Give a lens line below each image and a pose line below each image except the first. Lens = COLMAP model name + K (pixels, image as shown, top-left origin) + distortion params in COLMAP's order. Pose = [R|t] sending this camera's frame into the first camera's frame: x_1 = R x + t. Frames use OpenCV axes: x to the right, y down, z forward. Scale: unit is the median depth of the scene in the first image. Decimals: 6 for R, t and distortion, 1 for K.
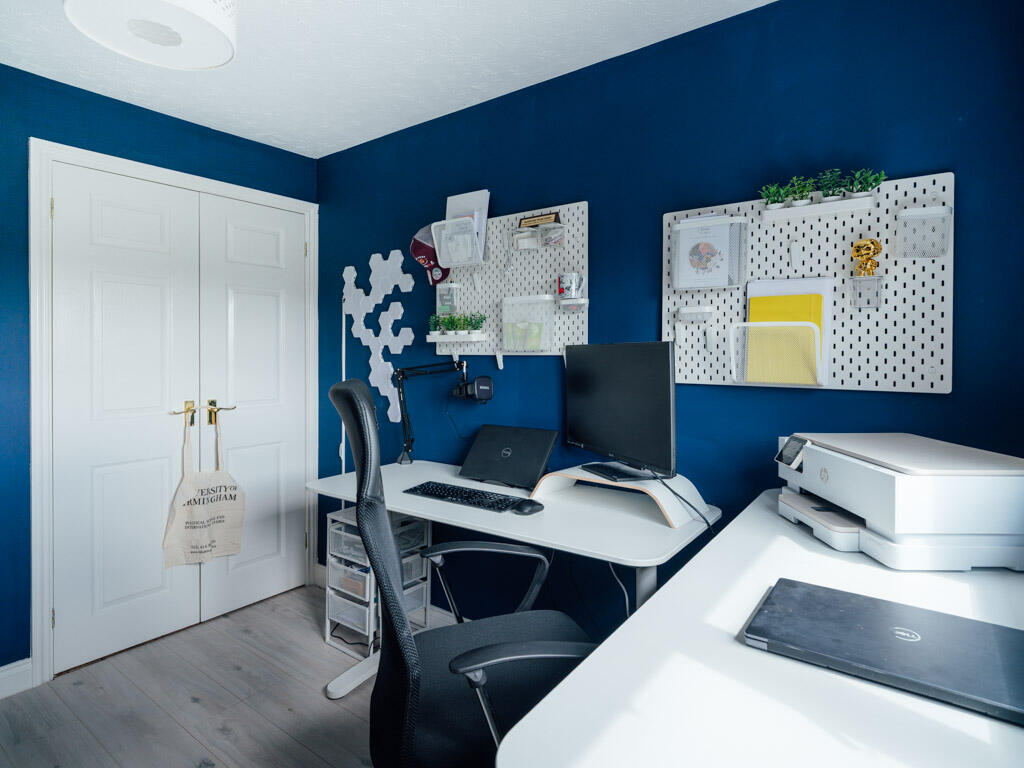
lens RADIAL K [[558.3, 0, 495.7], [0, 558.3, 382.7], [0, 0, 1]] dist [-0.001236, -0.000881]
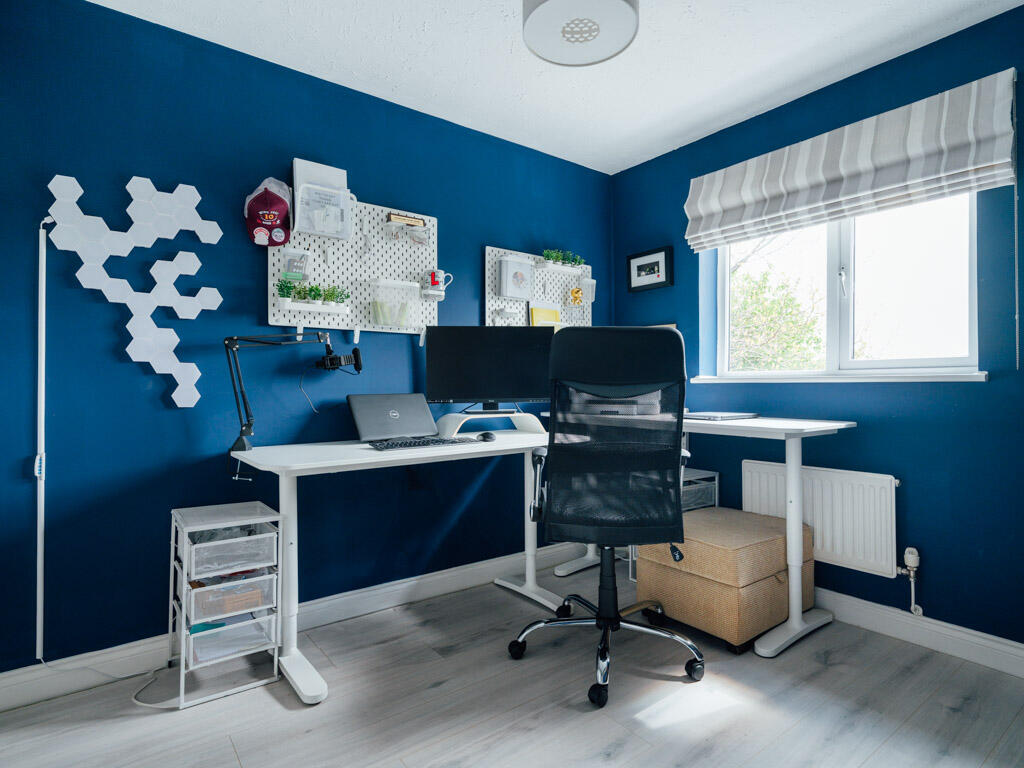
lens RADIAL K [[558.3, 0, 495.7], [0, 558.3, 382.7], [0, 0, 1]] dist [-0.001236, -0.000881]
pose [[0.283776, -0.011722, 0.958819, -0.806161], [0.033831, 0.999425, 0.002206, 0.049524], [-0.958294, 0.031812, 0.284010, 0.380790]]
